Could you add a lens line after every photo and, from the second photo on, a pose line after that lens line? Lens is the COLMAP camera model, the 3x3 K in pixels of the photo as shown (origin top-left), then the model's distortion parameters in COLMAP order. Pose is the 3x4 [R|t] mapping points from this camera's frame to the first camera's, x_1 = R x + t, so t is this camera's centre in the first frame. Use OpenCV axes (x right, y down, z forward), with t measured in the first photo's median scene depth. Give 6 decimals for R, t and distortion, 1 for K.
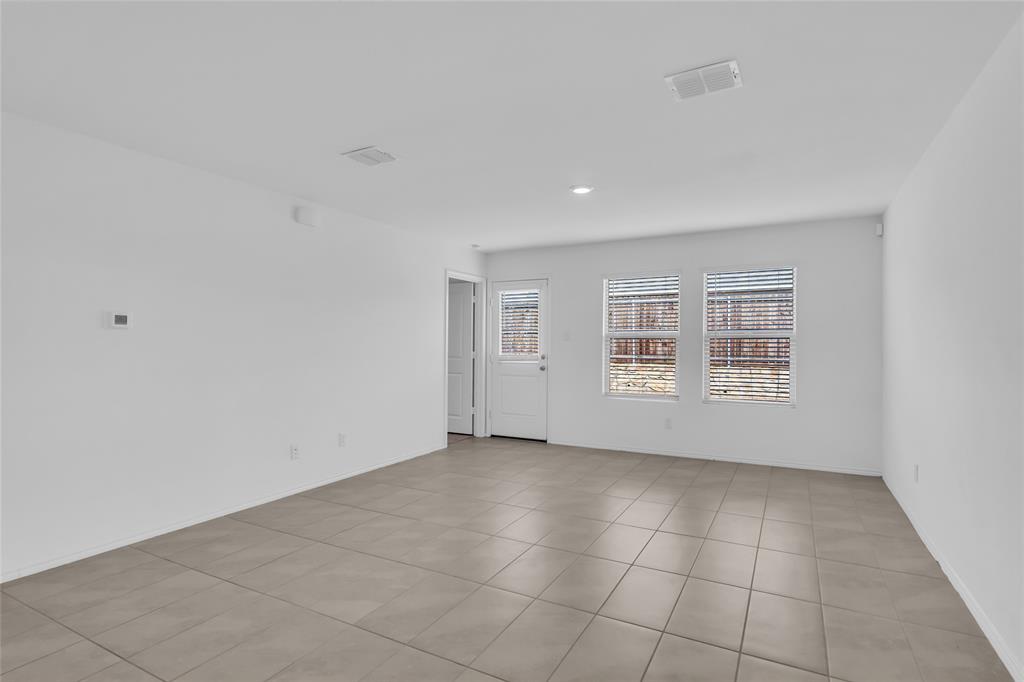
lens RADIAL K [[530.6, 0, 512.0], [0, 530.6, 341.0], [0, 0, 1]] dist [-0.038640, -0.000098]
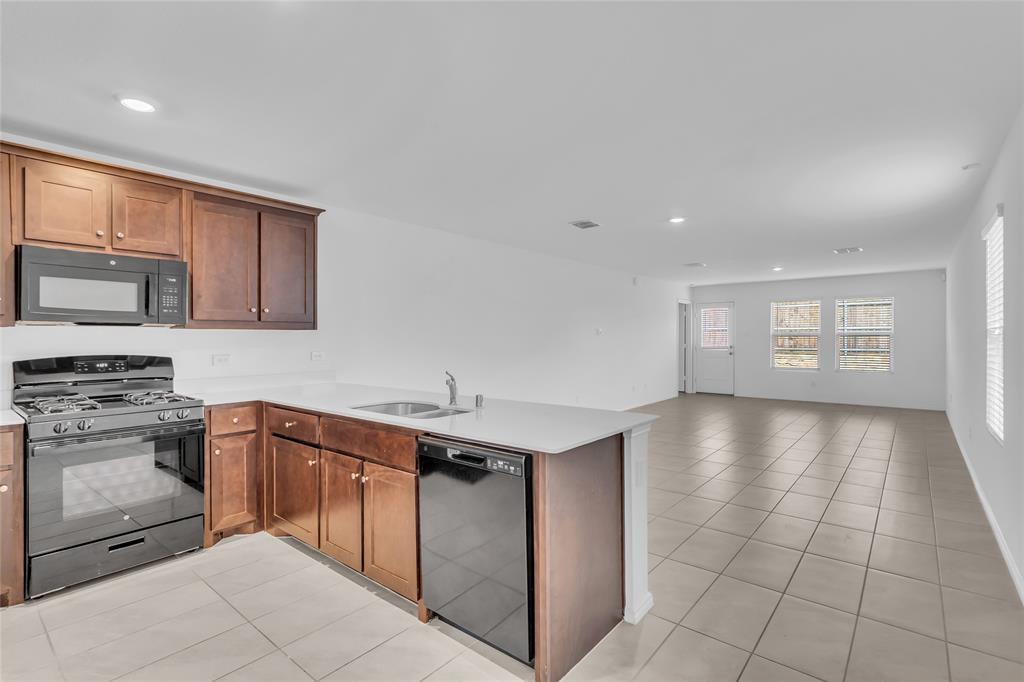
lens RADIAL K [[495.0, 0, 515.9], [0, 495.0, 339.3], [0, 0, 1]] dist [-0.000355, 0.000108]
pose [[0.982170, -0.004828, -0.187931, -0.333552], [0.006170, 0.999959, 0.006561, -0.010529], [0.187891, -0.007604, 0.982160, -0.743666]]
